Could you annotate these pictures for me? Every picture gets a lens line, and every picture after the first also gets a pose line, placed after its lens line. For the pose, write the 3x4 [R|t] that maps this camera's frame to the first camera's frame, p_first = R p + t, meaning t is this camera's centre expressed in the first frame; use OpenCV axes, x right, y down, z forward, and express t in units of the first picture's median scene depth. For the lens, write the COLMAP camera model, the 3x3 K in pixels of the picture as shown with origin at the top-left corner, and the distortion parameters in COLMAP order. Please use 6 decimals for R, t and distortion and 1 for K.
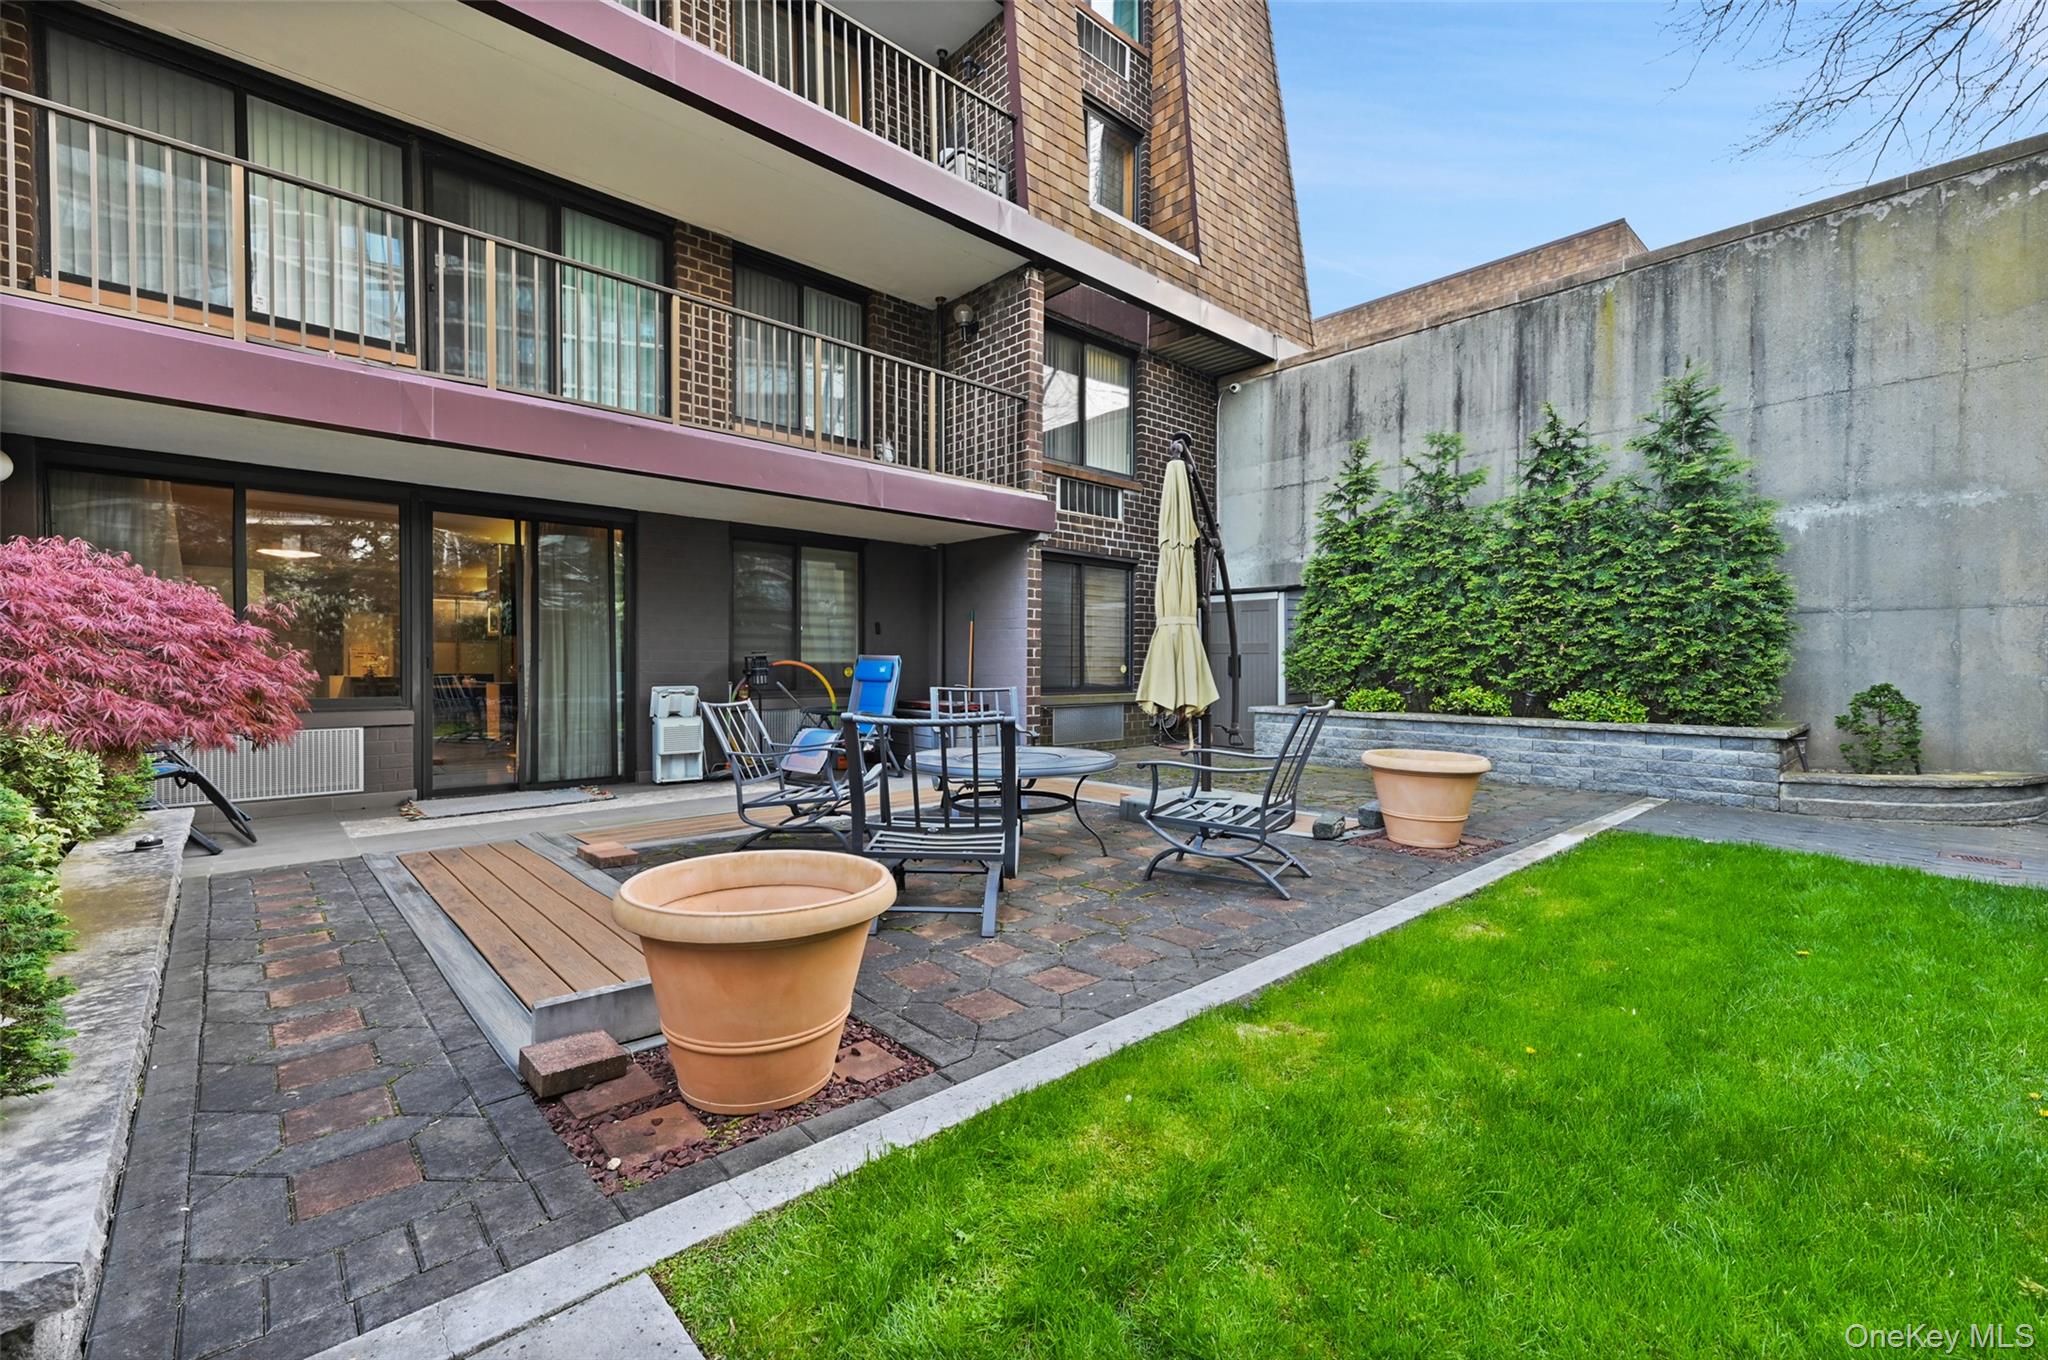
lens RADIAL K [[855.6, 0, 1024.0], [0, 855.6, 680.0], [0, 0, 1]] dist [0.021842, 0.000110]
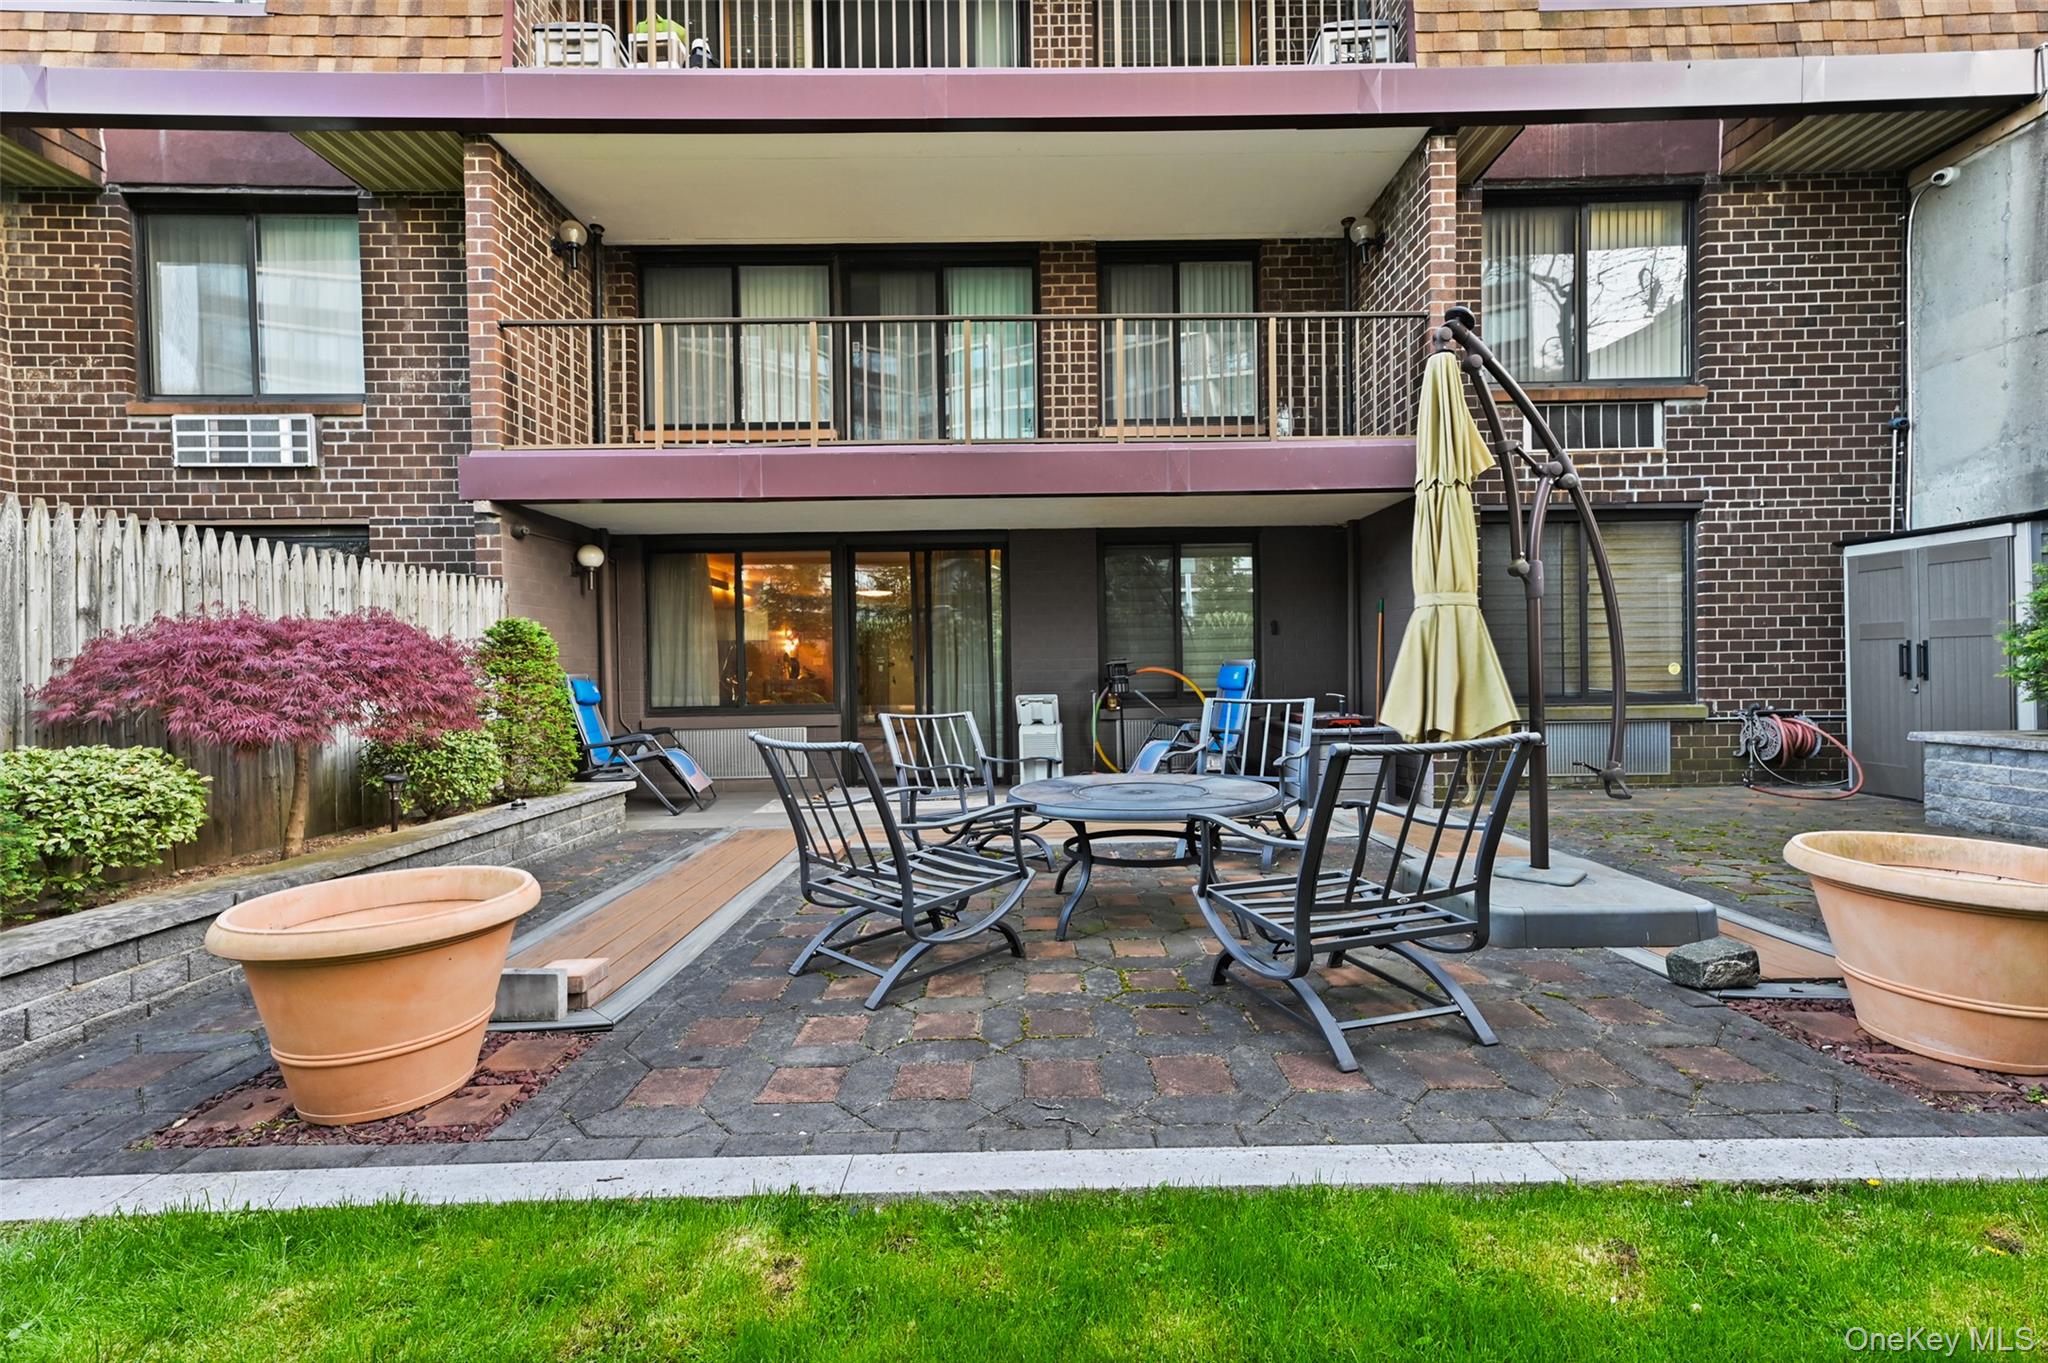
lens RADIAL K [[866.4, 0, 1024.4], [0, 866.4, 687.6], [0, 0, 1]] dist [0.020244, -0.000623]
pose [[0.742252, -0.002281, -0.670117, 0.258330], [0.006664, 0.999970, 0.003978, -0.005371], [0.670088, -0.007419, 0.742245, 0.194692]]
